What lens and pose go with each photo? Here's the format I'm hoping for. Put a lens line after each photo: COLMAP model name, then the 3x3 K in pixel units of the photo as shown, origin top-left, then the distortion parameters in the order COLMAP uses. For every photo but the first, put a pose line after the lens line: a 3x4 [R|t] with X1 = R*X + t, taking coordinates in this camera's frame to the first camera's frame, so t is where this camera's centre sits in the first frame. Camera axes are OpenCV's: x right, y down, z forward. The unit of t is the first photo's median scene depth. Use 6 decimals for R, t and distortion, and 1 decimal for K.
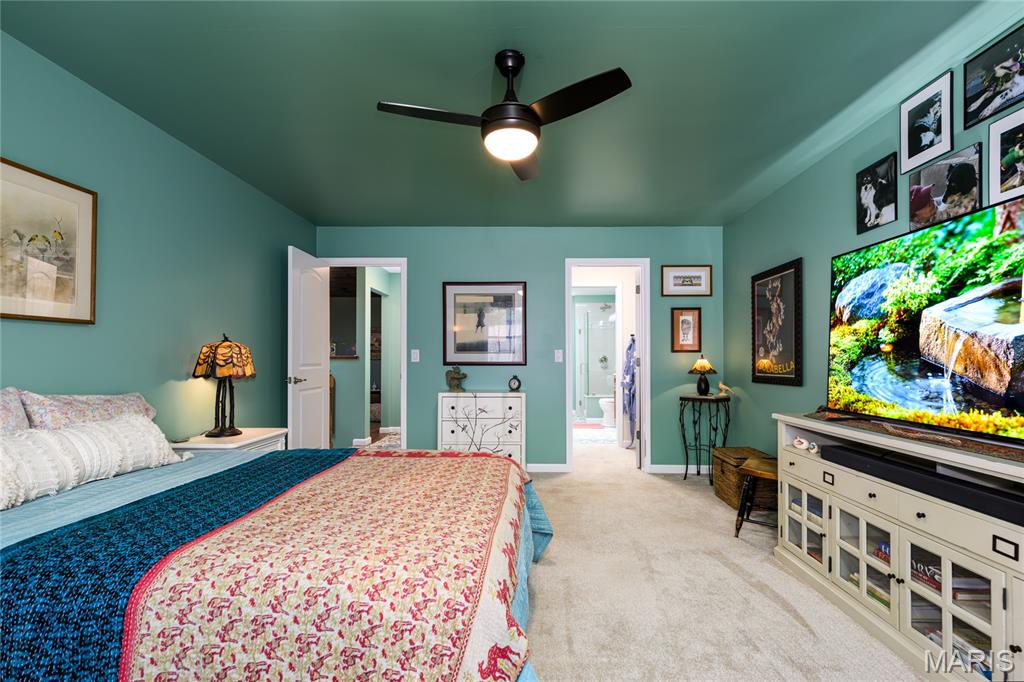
lens RADIAL K [[460.2, 0, 524.9], [0, 460.2, 357.7], [0, 0, 1]] dist [0.001407, 0.000399]
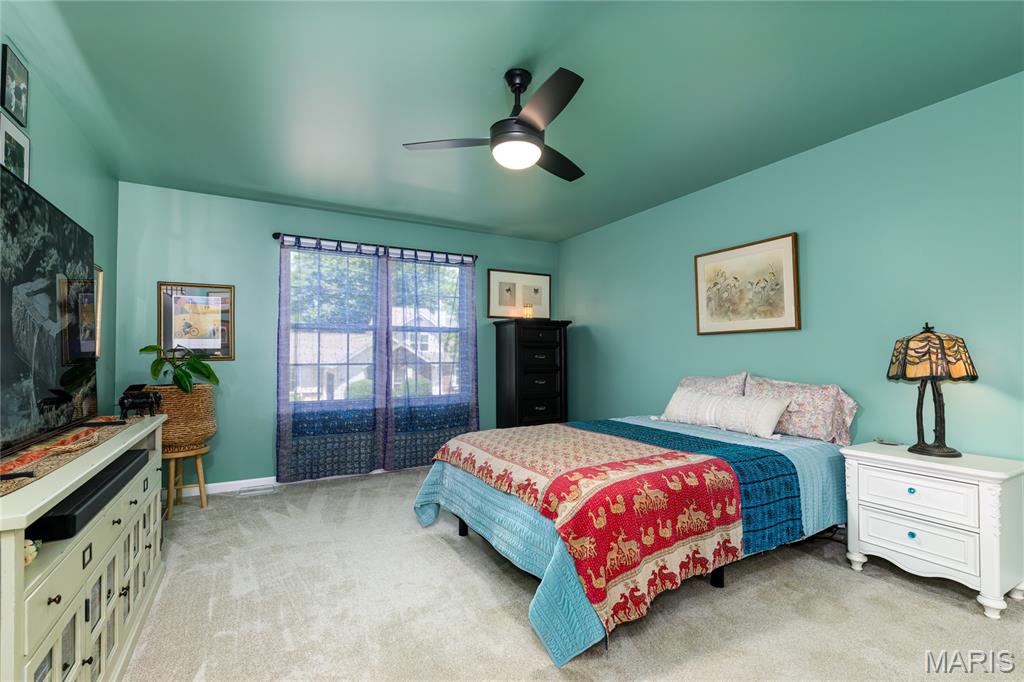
lens RADIAL K [[461.4, 0, 507.7], [0, 461.4, 349.5], [0, 0, 1]] dist [-0.003512, -0.000364]
pose [[-0.863170, -0.006337, -0.504874, 0.479691], [0.000943, 0.999899, -0.014162, 0.004493], [0.504913, -0.012700, -0.863077, 1.728234]]
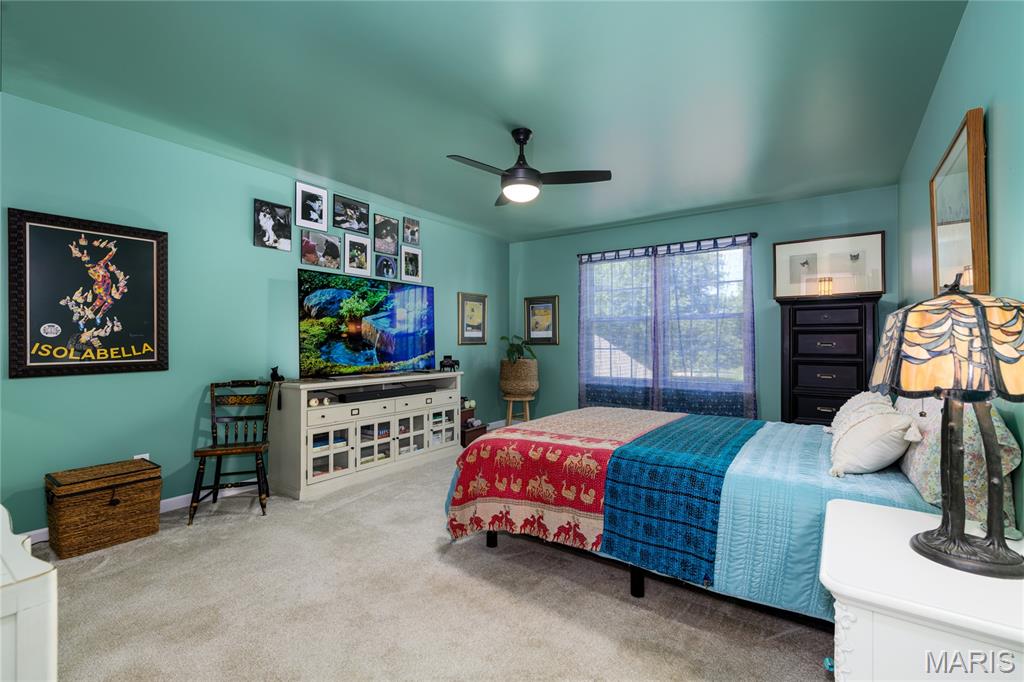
lens RADIAL K [[456.3, 0, 513.9], [0, 456.3, 341.5], [0, 0, 1]] dist [0.001432, 0.000222]
pose [[-0.820515, -0.001205, 0.571623, -0.743421], [-0.002875, 0.999994, -0.002020, 0.005616], [-0.571618, -0.003301, -0.820514, 1.970255]]
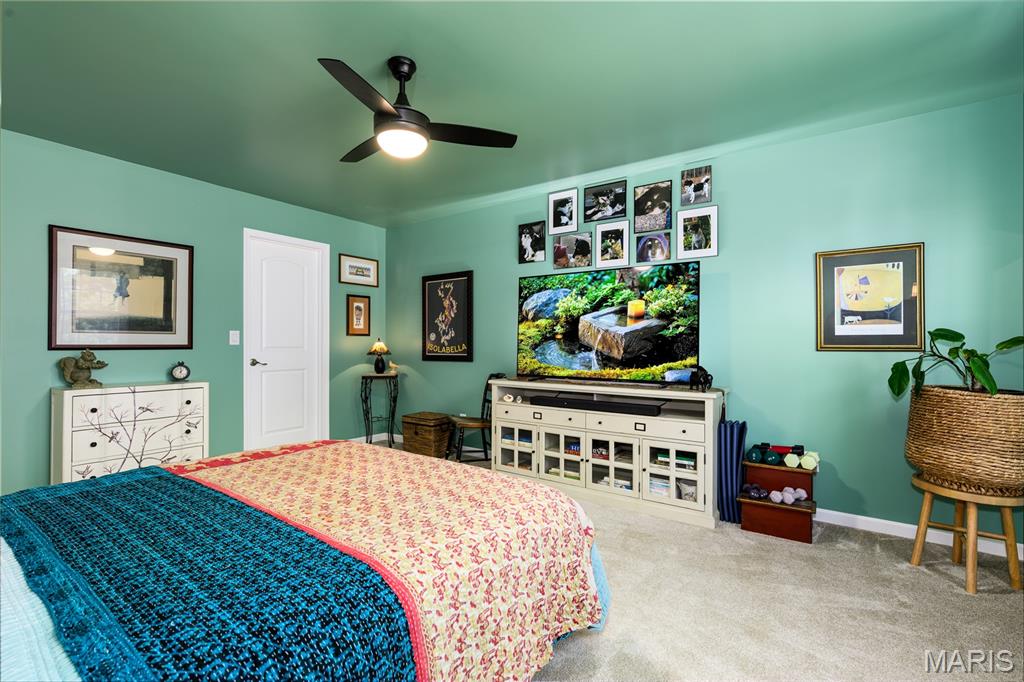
lens RADIAL K [[452.0, 0, 513.9], [0, 452.0, 342.5], [0, 0, 1]] dist [-0.000120, -0.000112]
pose [[0.564032, 0.002646, 0.825749, -0.683880], [-0.006415, 0.999979, 0.001178, 0.001402], [-0.825728, -0.005962, 0.564037, 0.163967]]
